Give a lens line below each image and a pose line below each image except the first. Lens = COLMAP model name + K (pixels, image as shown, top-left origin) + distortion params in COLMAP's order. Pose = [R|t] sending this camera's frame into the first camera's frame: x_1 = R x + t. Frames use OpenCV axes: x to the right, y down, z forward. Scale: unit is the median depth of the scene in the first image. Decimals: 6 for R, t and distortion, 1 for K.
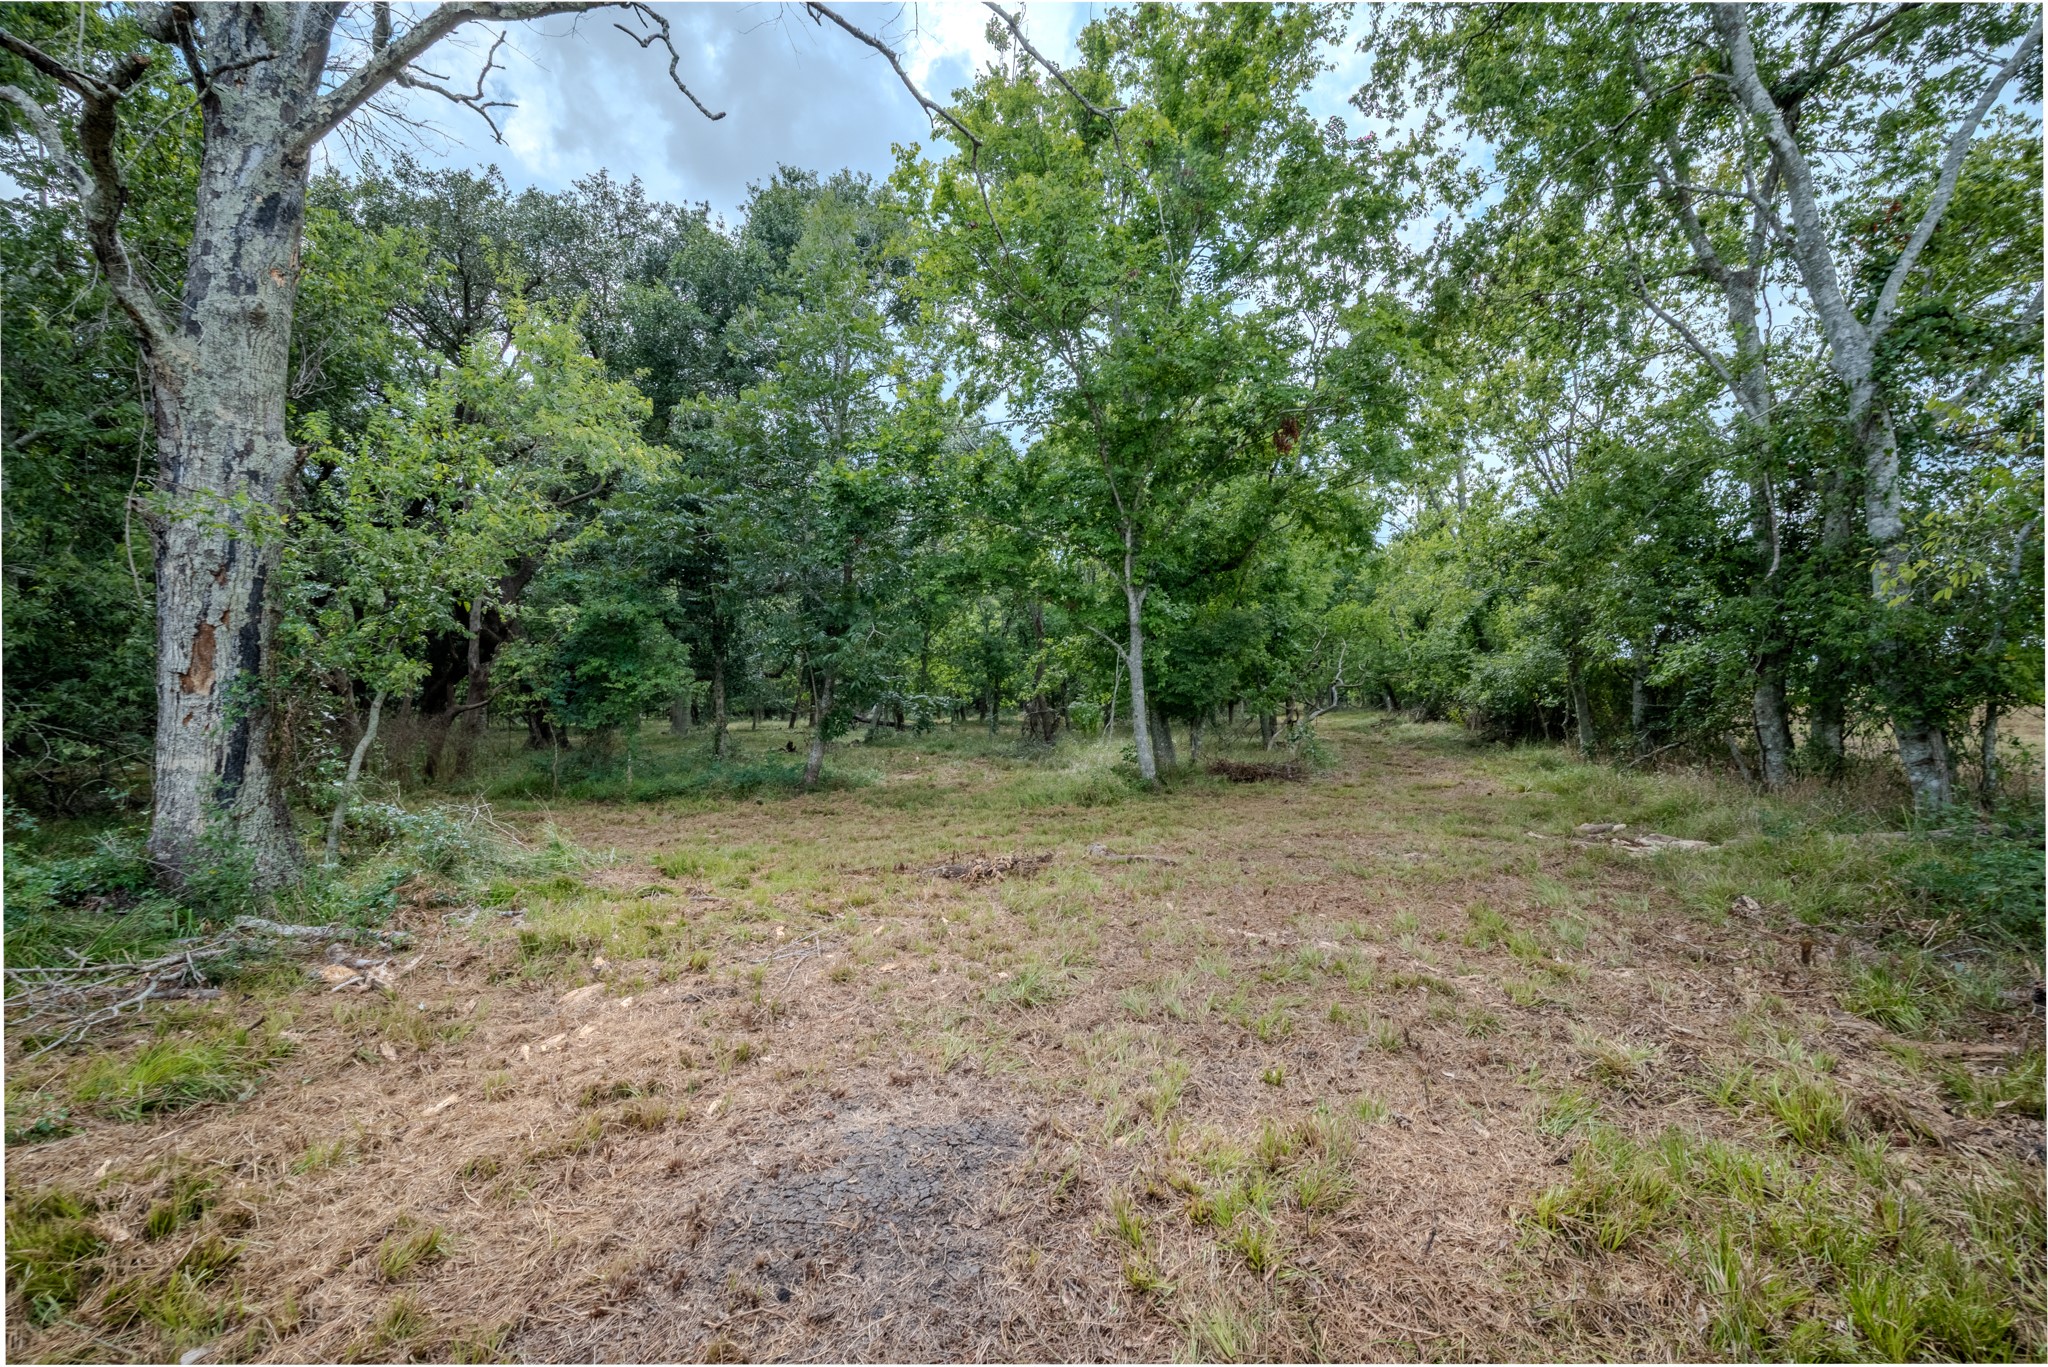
lens RADIAL K [[819.2, 0, 1012.6], [0, 819.2, 693.2], [0, 0, 1]] dist [-0.000953, -0.000063]
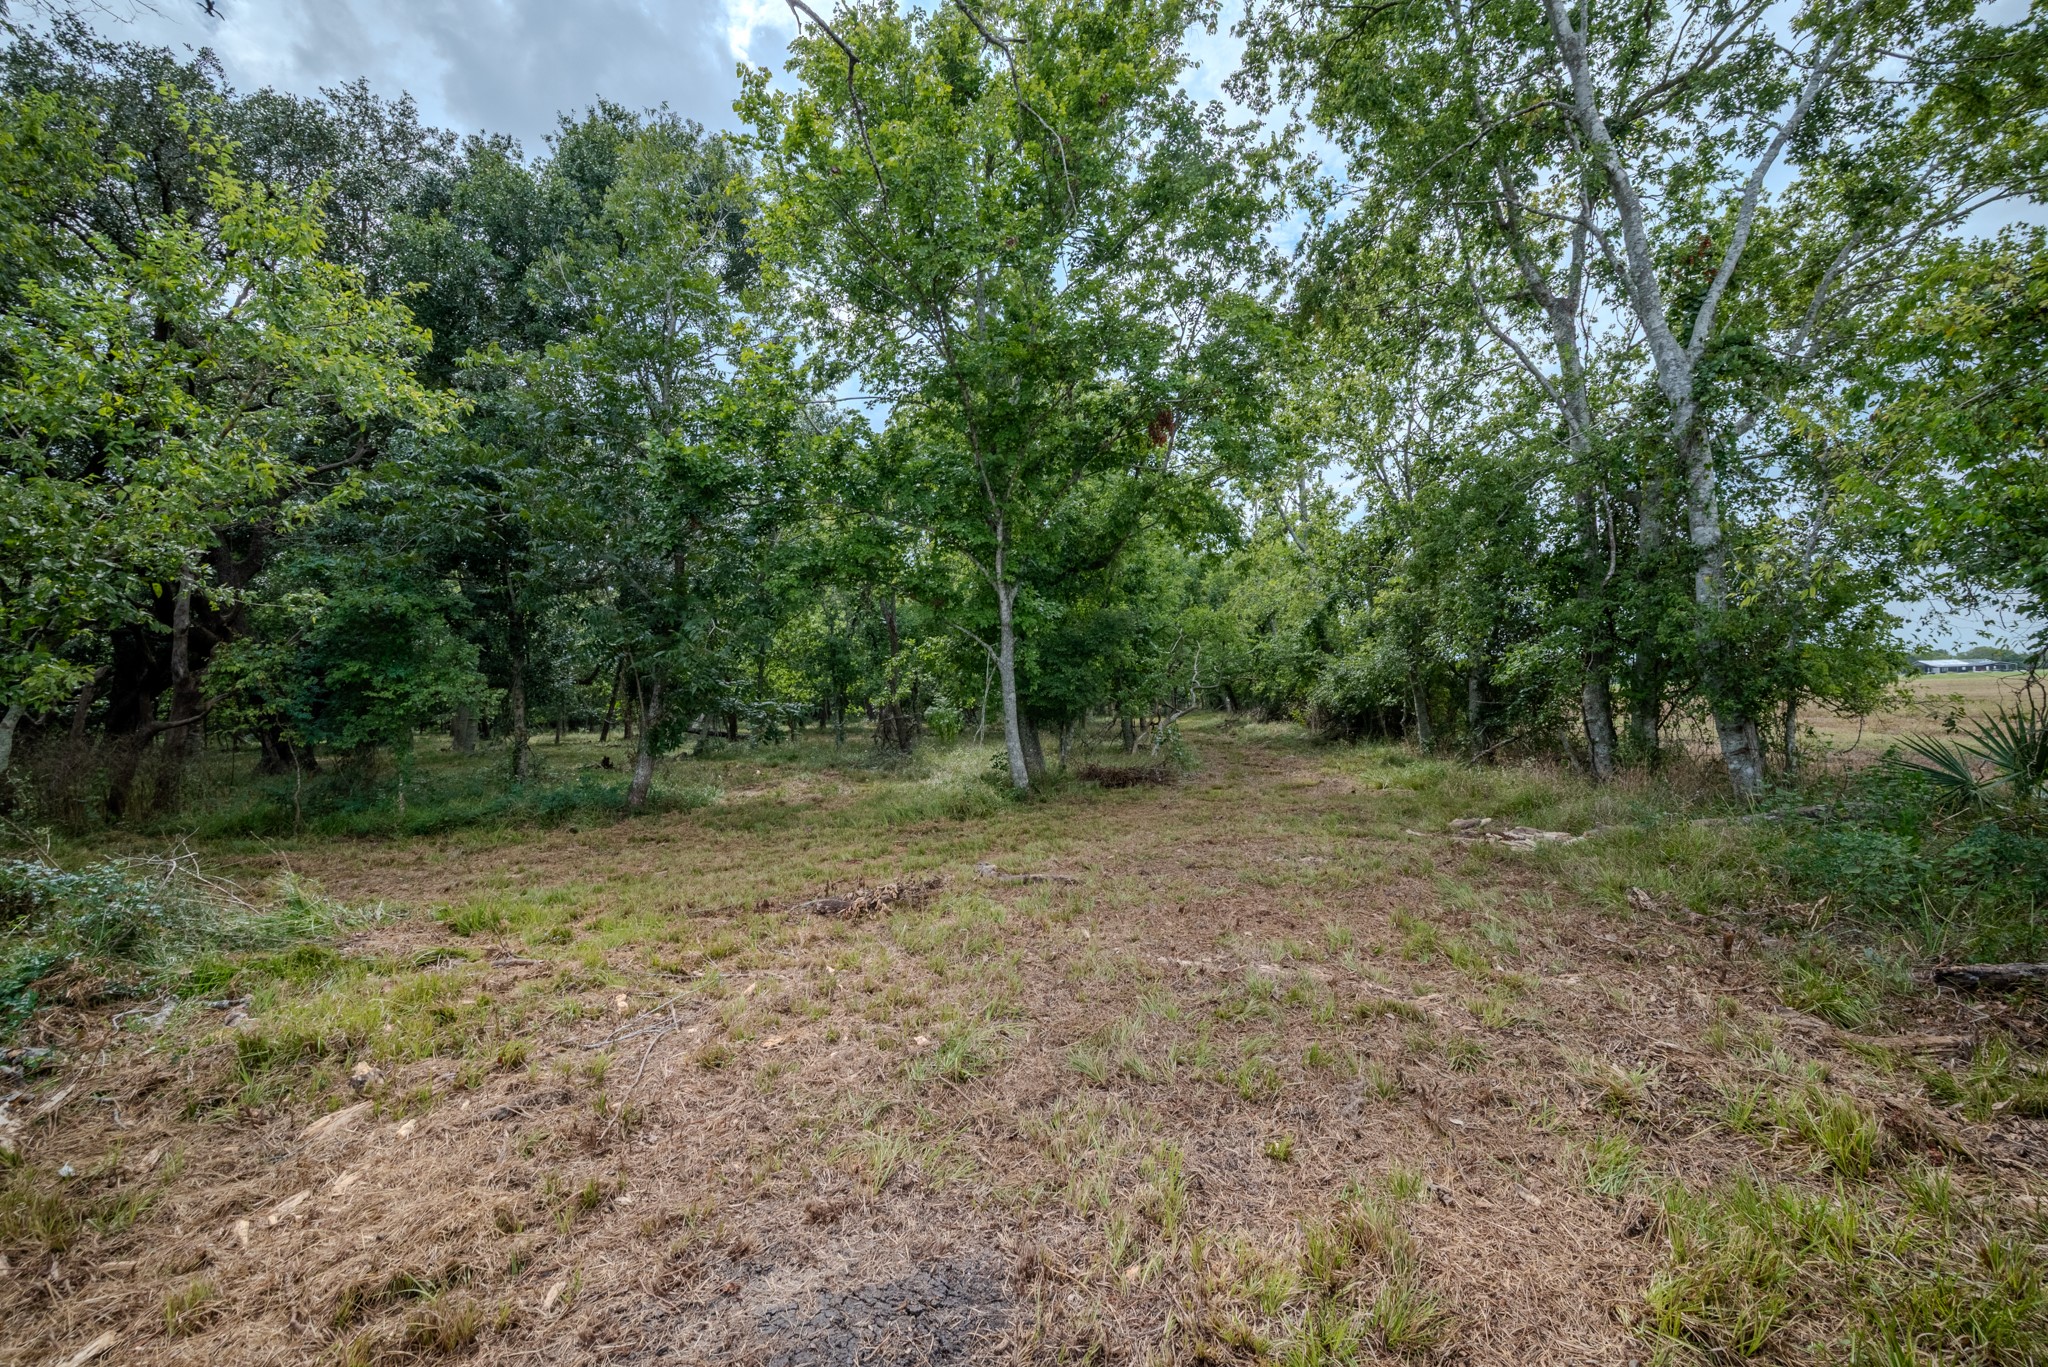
lens RADIAL K [[819.2, 0, 998.7], [0, 819.2, 694.2], [0, 0, 1]] dist [-0.000953, -0.000063]
pose [[0.980791, -0.009970, 0.194805, -0.057760], [0.011298, 0.999920, -0.005708, 0.002632], [-0.194733, 0.007799, 0.980825, 0.112733]]
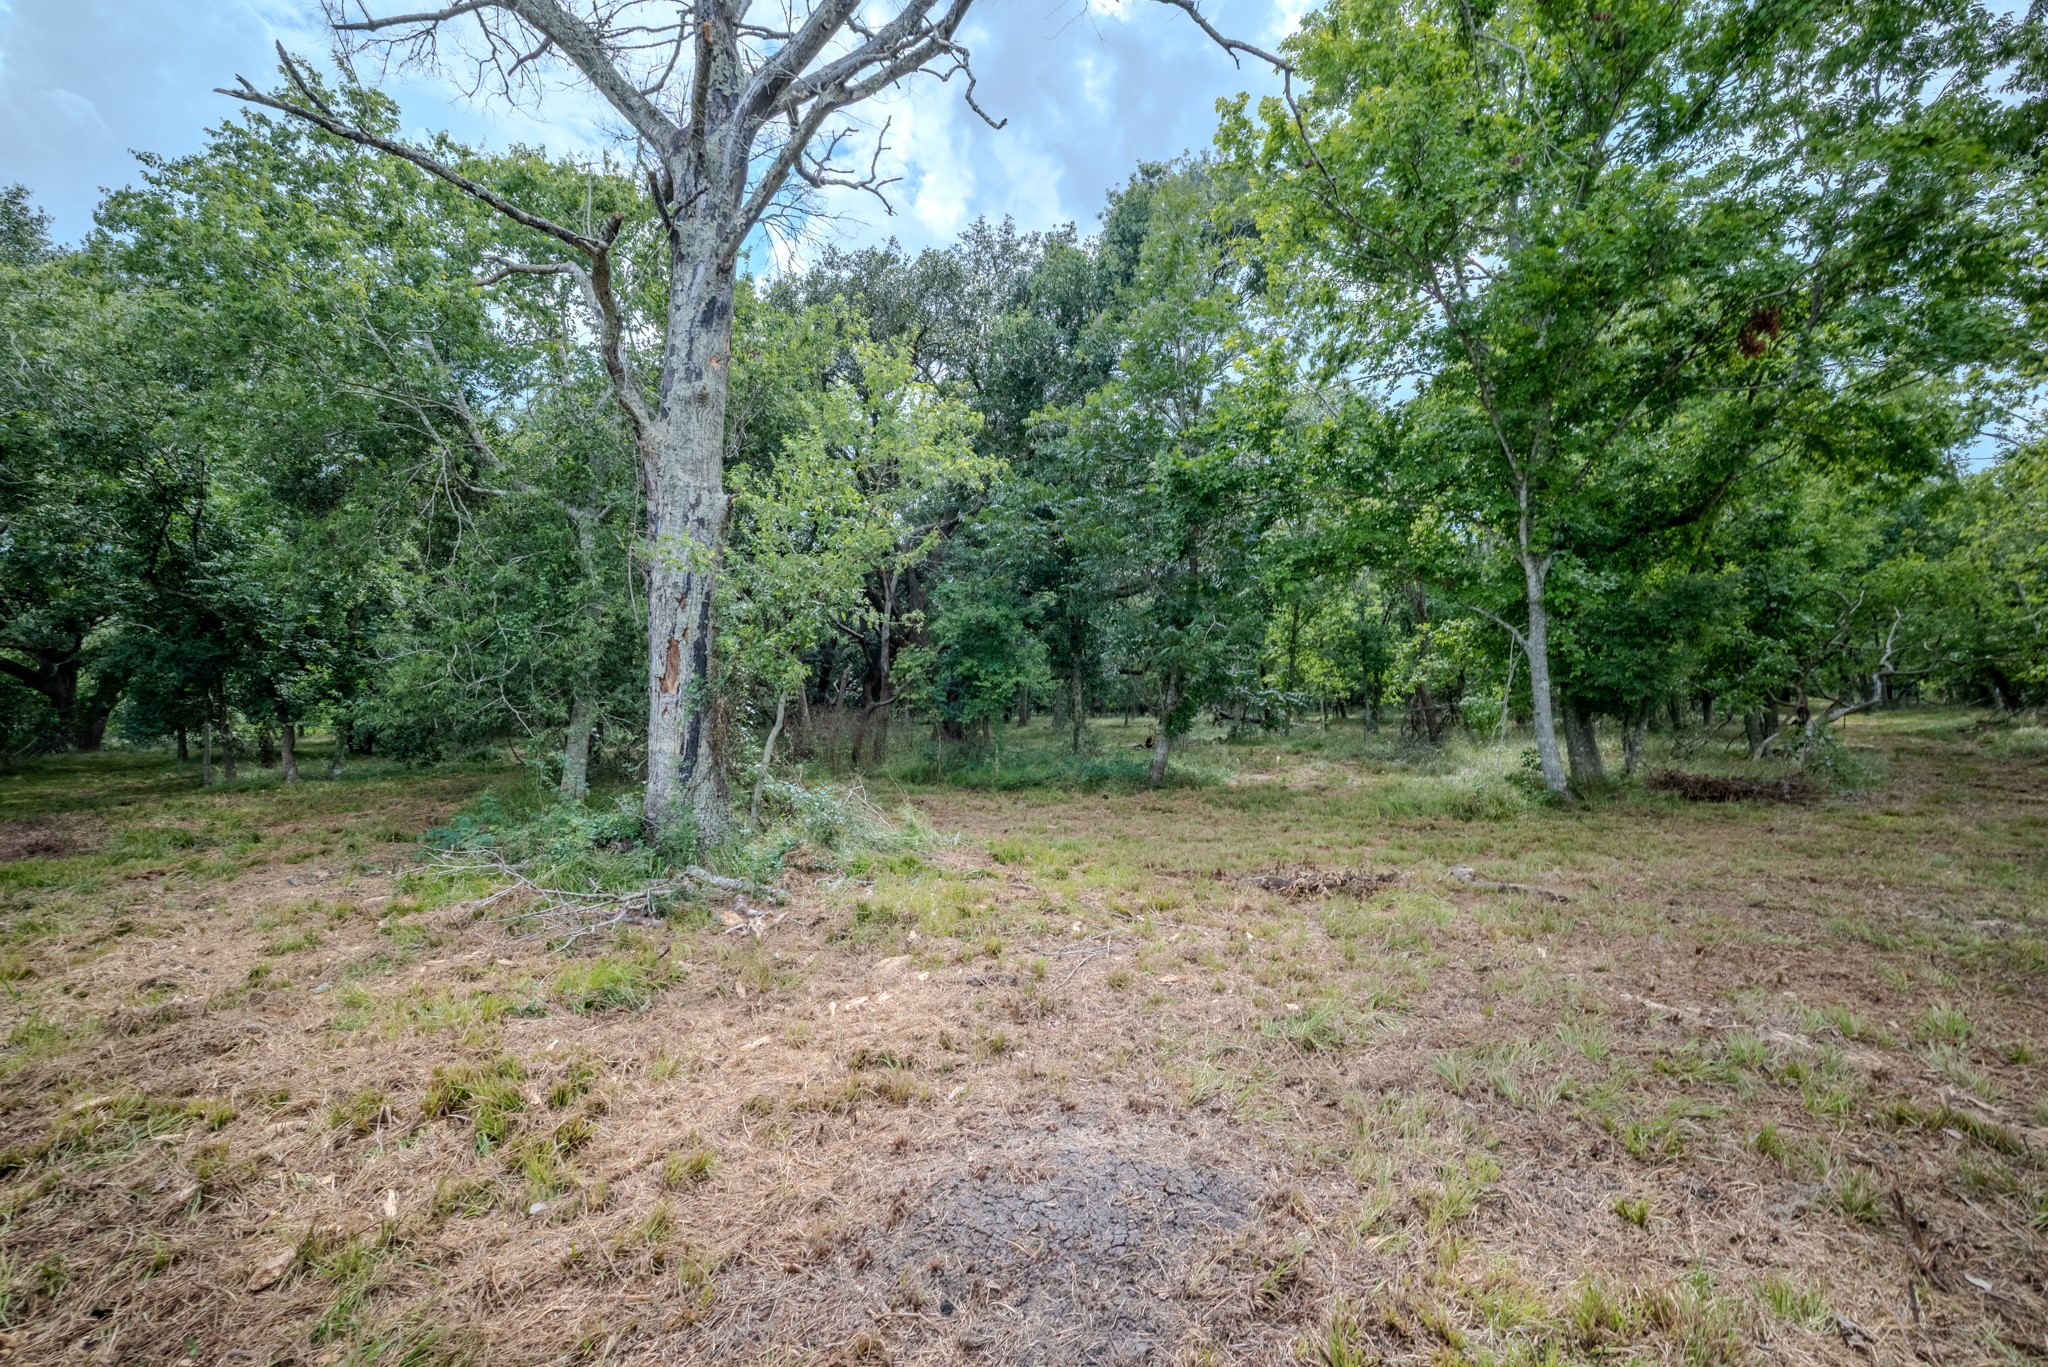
lens RADIAL K [[819.2, 0, 1031.5], [0, 819.2, 698.4], [0, 0, 1]] dist [-0.000953, -0.000063]
pose [[0.898840, -0.004331, -0.438256, 0.077389], [0.008268, 0.999941, 0.007075, 0.003900], [0.438199, -0.009983, 0.898822, 0.060487]]
